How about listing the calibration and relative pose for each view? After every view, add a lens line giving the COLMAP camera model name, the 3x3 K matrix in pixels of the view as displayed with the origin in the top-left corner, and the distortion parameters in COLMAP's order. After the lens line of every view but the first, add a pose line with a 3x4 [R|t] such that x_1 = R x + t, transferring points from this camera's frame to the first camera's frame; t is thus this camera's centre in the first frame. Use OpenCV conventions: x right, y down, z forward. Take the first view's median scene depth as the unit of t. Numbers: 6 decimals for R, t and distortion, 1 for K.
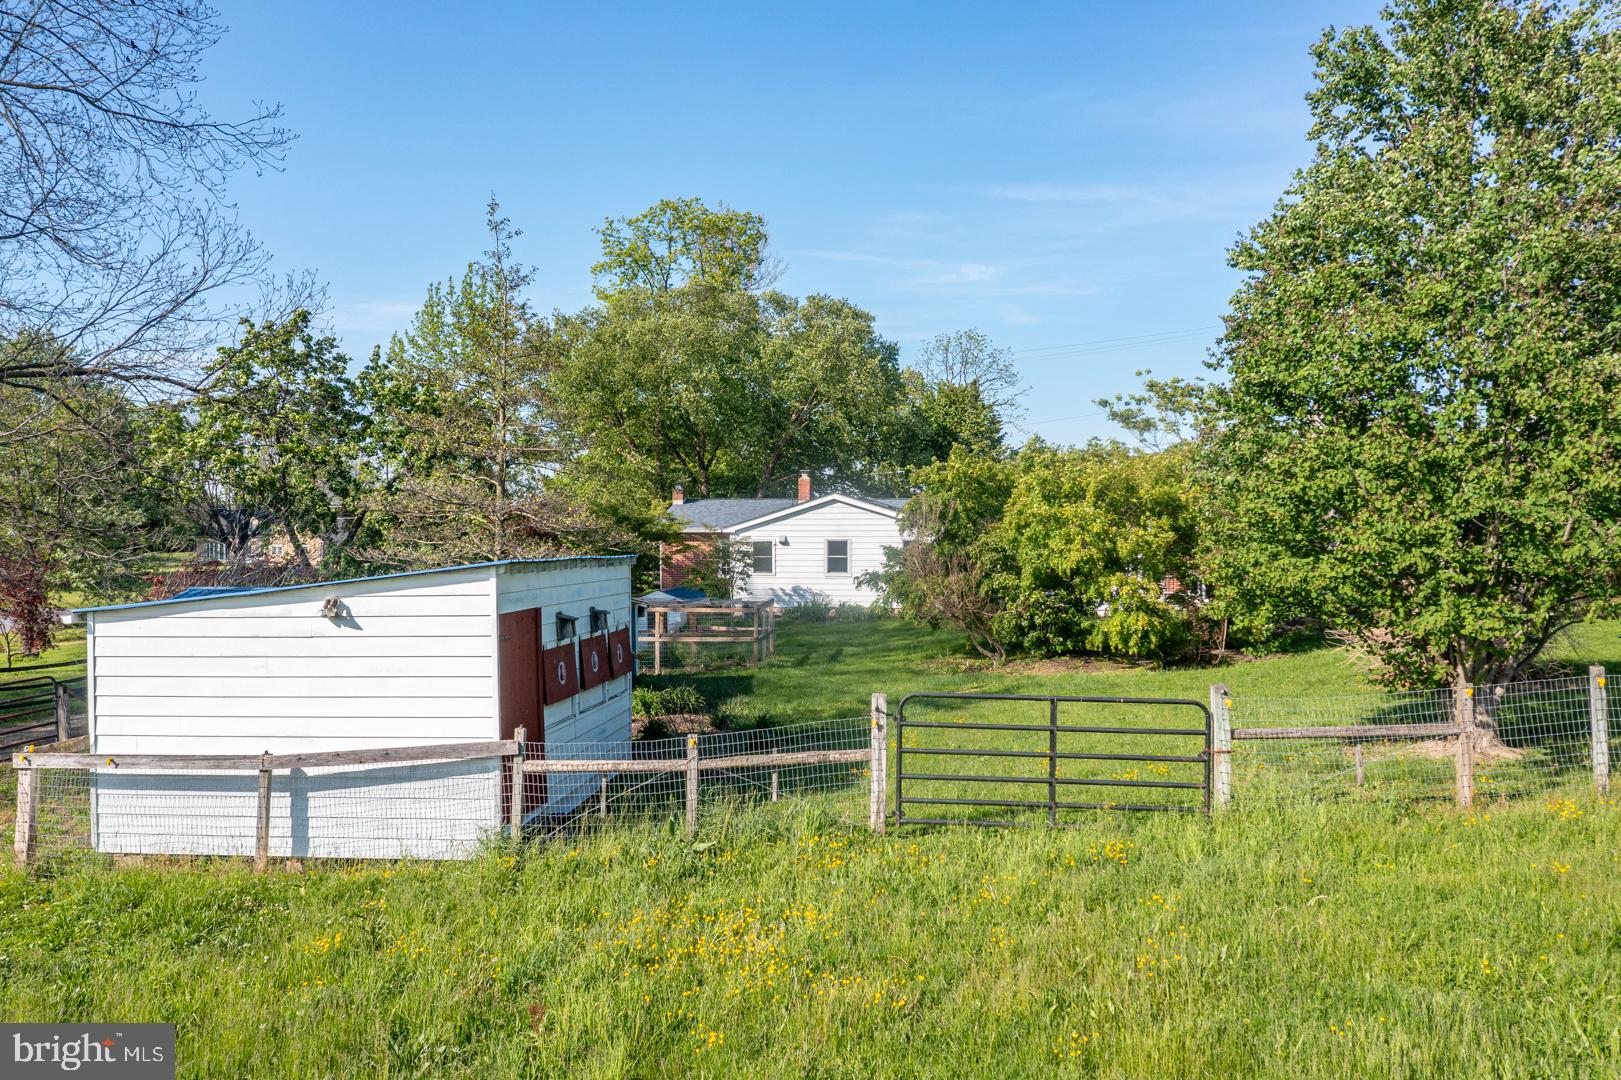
lens RADIAL K [[1292.8, 0, 810.5], [0, 1292.8, 540.0], [0, 0, 1]] dist [-0.013374, 0.011630]
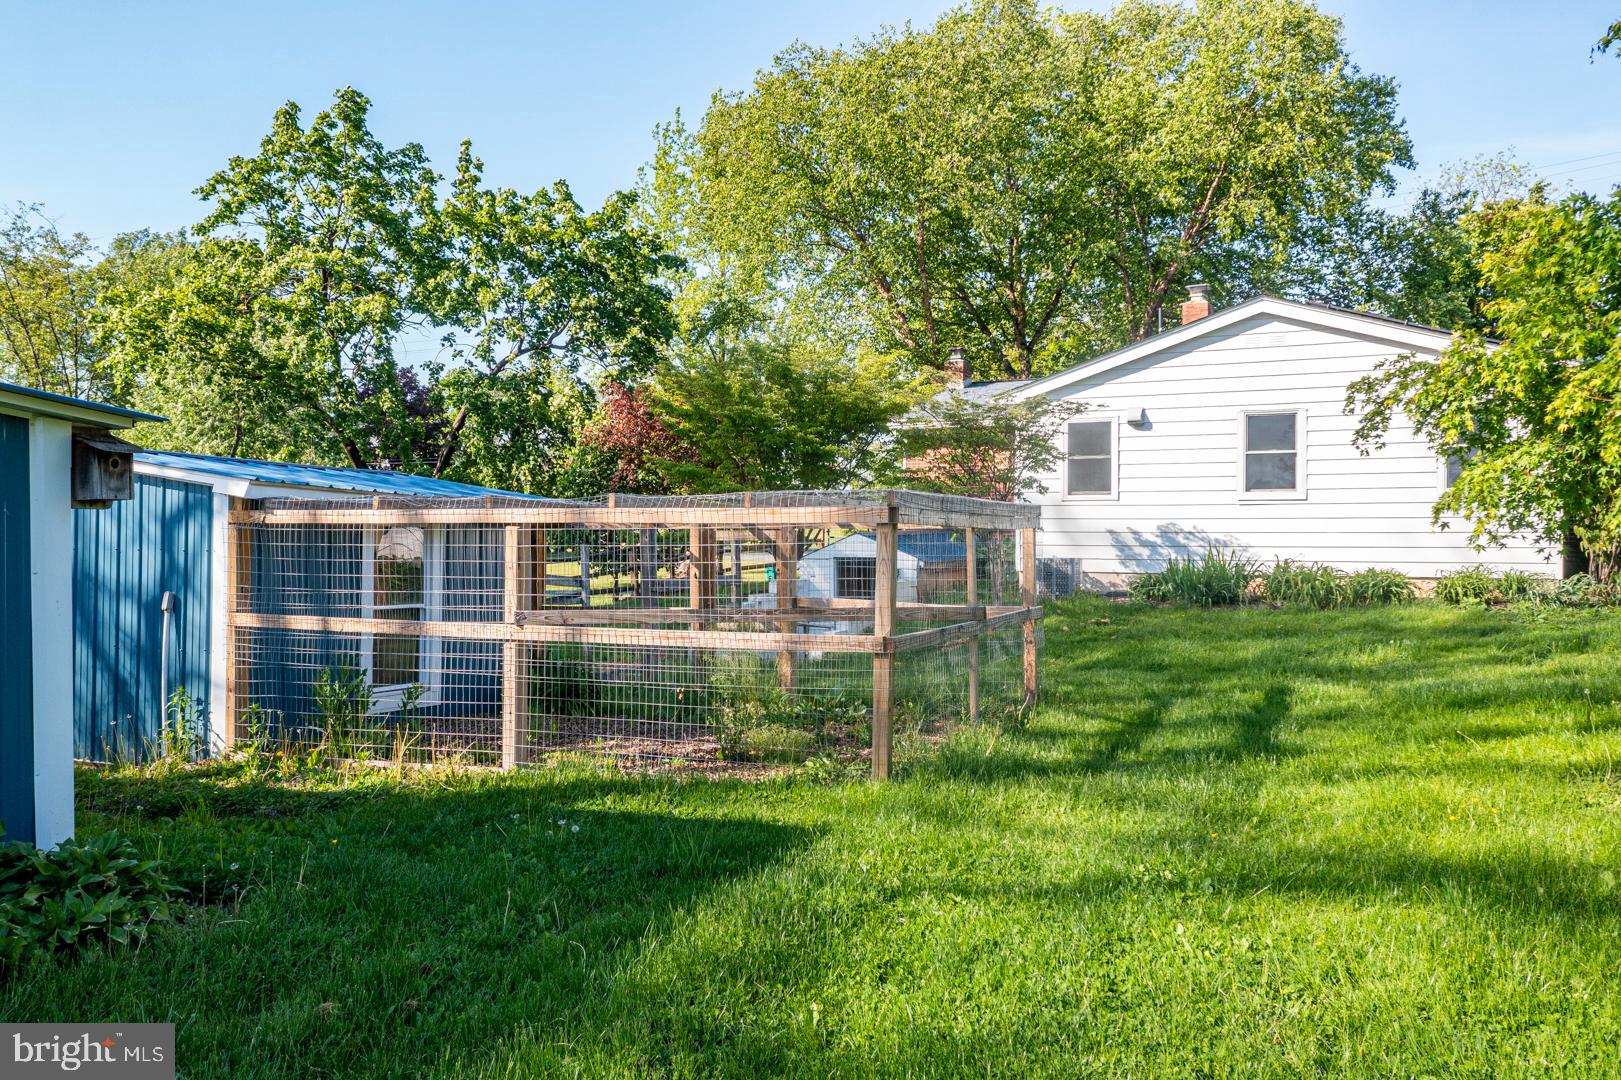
lens RADIAL K [[1290.8, 0, 810.5], [0, 1290.8, 540.0], [0, 0, 1]] dist [0.052148, 0.010466]
pose [[0.949007, 0.003578, -0.315234, 0.012069], [-0.003867, 0.999992, -0.000291, 0.041331], [0.315230, 0.001495, 0.949014, 0.551673]]
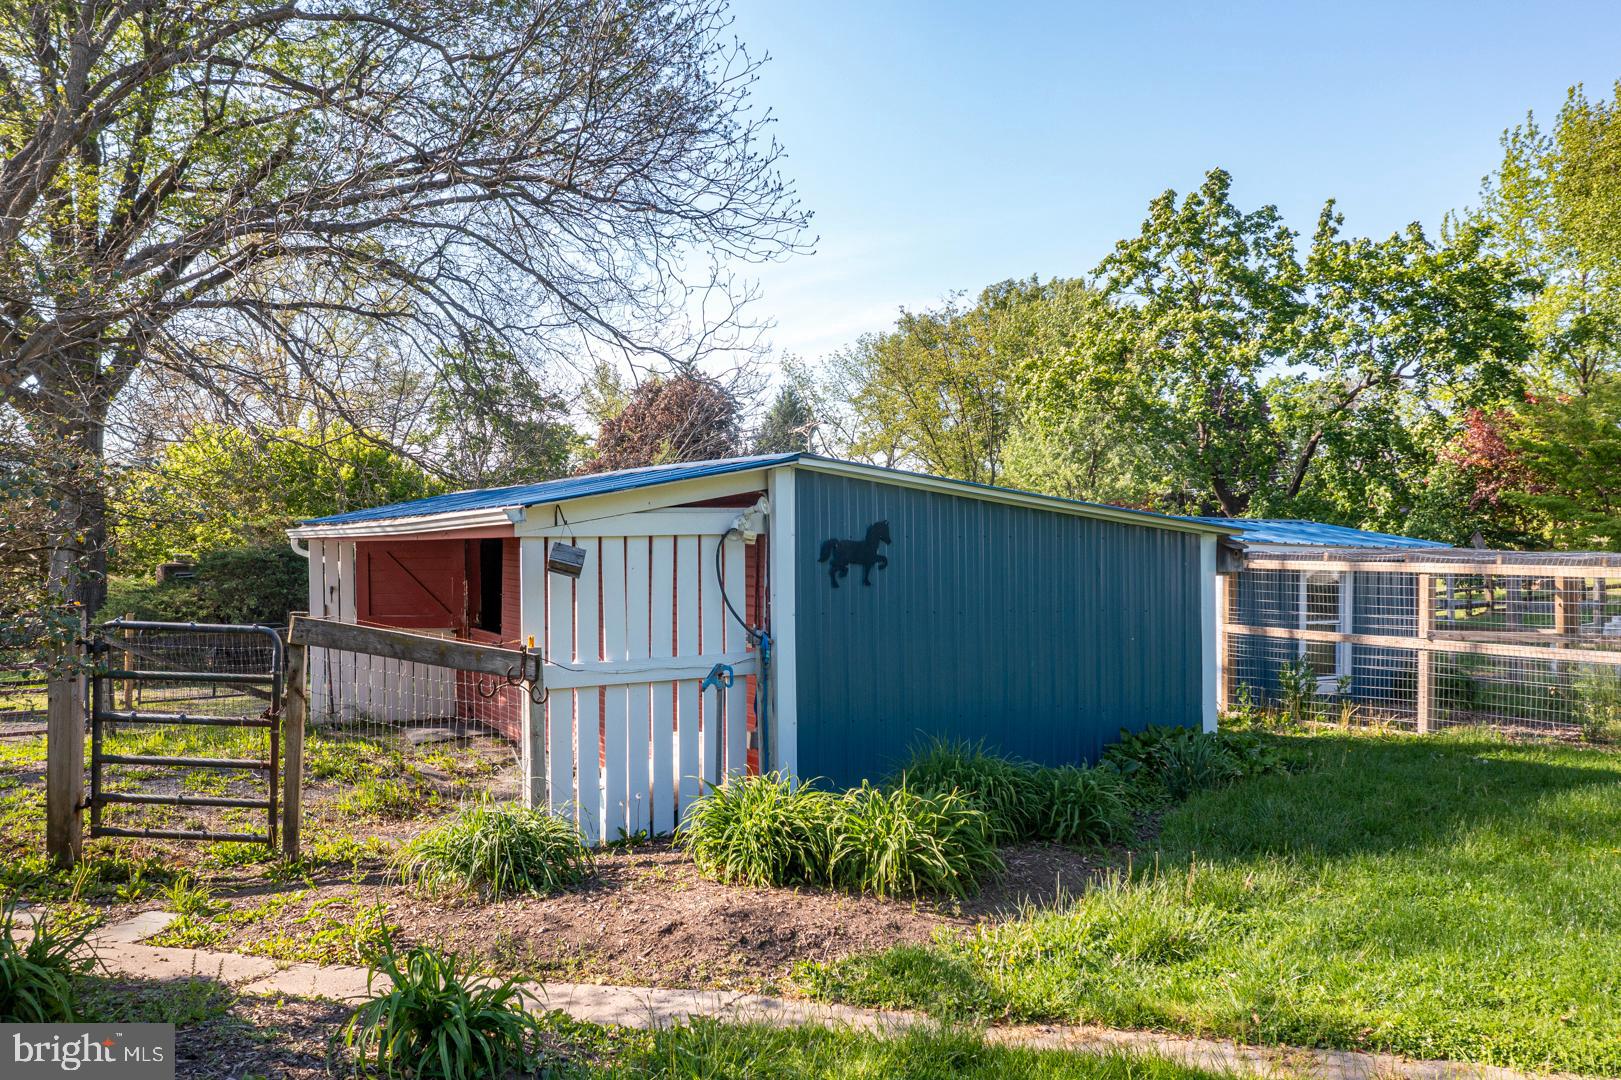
lens RADIAL K [[1292.8, 0, 810.5], [0, 1292.8, 540.0], [0, 0, 1]] dist [-0.013374, 0.011630]
pose [[0.598317, 0.000497, -0.801259, 0.055007], [-0.001373, 0.999999, -0.000405, 0.032881], [0.801258, 0.001342, 0.598317, 0.446643]]
